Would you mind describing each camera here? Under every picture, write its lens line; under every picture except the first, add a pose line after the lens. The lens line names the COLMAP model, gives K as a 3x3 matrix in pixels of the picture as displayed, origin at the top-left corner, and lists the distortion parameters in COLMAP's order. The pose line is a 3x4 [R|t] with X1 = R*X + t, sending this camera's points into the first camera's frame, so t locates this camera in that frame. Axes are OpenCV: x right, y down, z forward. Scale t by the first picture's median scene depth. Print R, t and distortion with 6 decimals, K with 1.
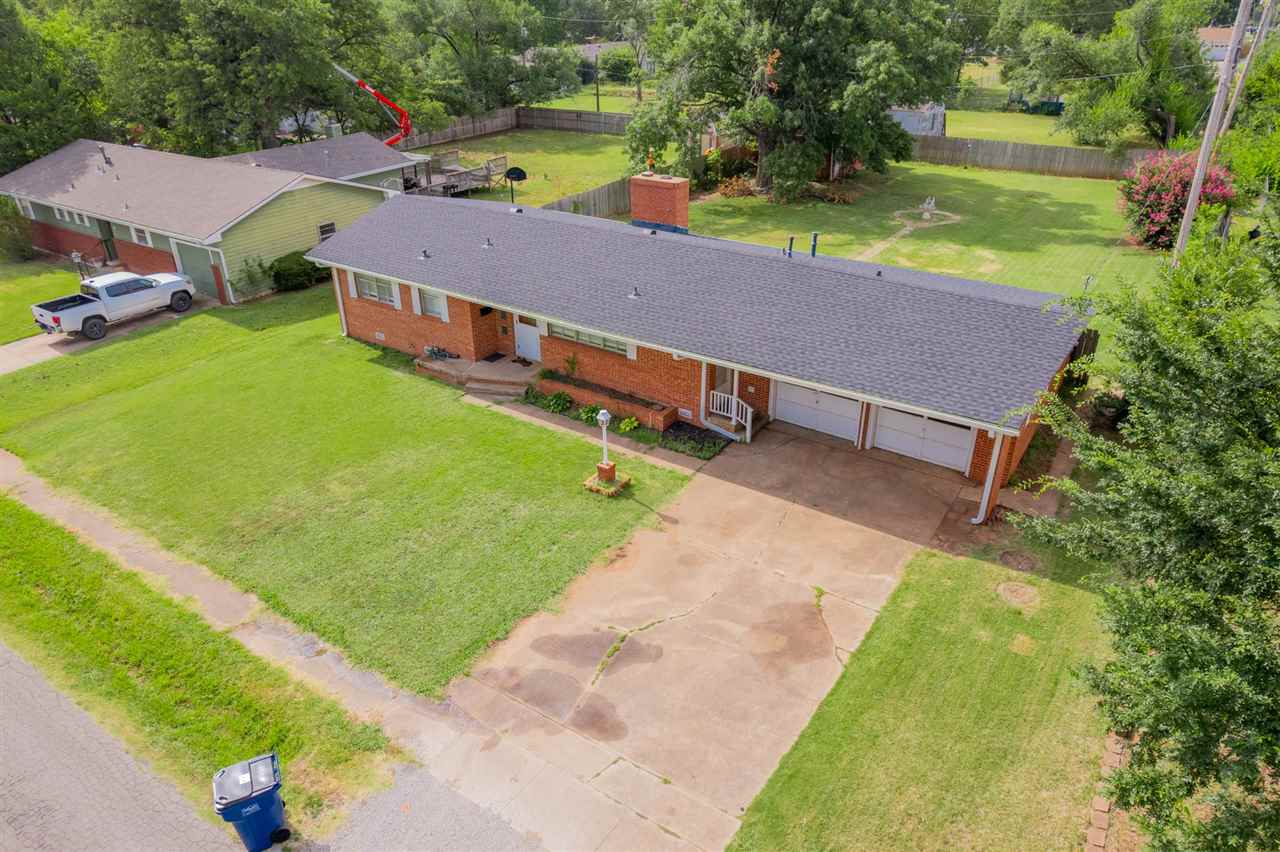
lens RADIAL K [[841.8, 0, 640.0], [0, 841.8, 426.0], [0, 0, 1]] dist [-0.048137, 0.002064]
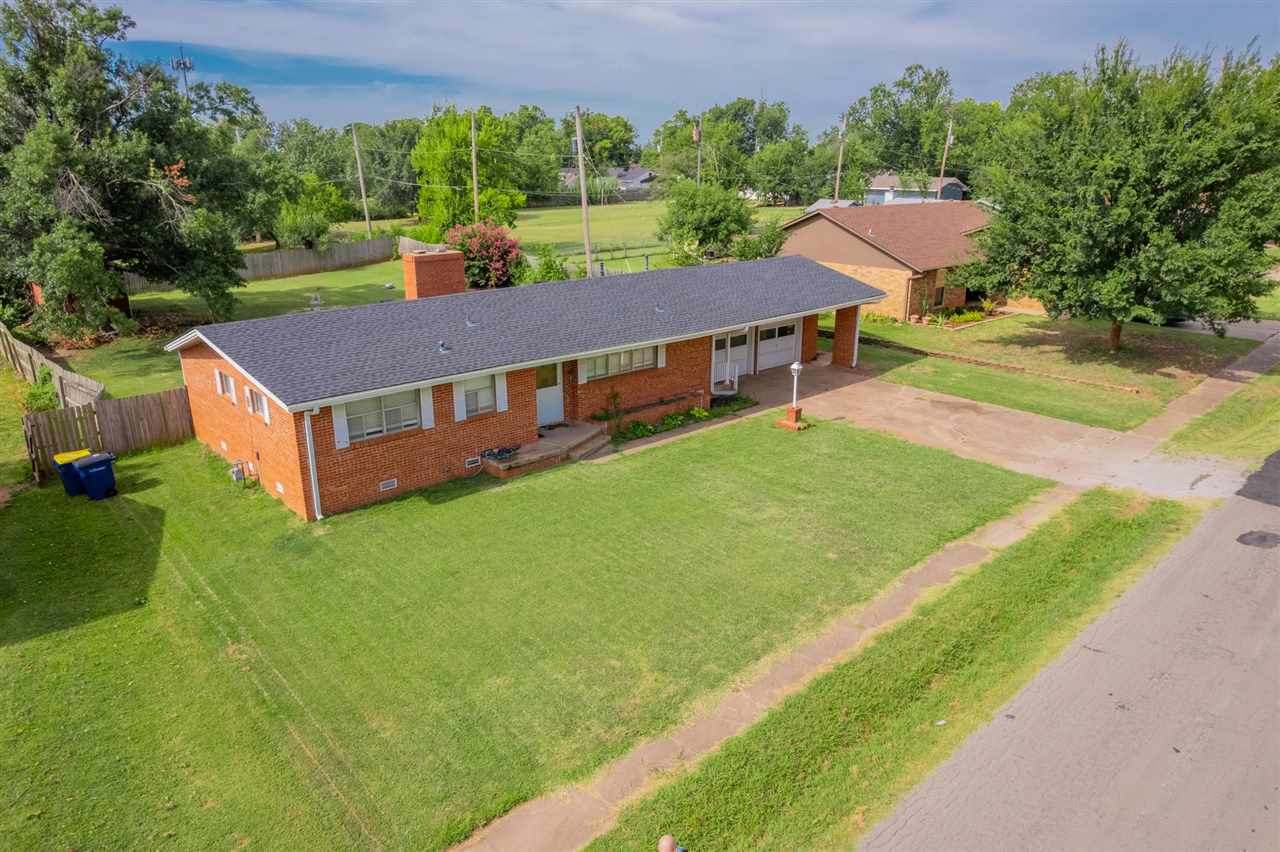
lens RADIAL K [[831.3, 0, 640.0], [0, 831.3, 426.0], [0, 0, 1]] dist [-0.052613, 0.044566]
pose [[0.244595, -0.290323, 0.925141, -1.042441], [0.450247, 0.879026, 0.156812, -0.191903], [-0.858749, 0.378187, 0.345723, 0.633492]]
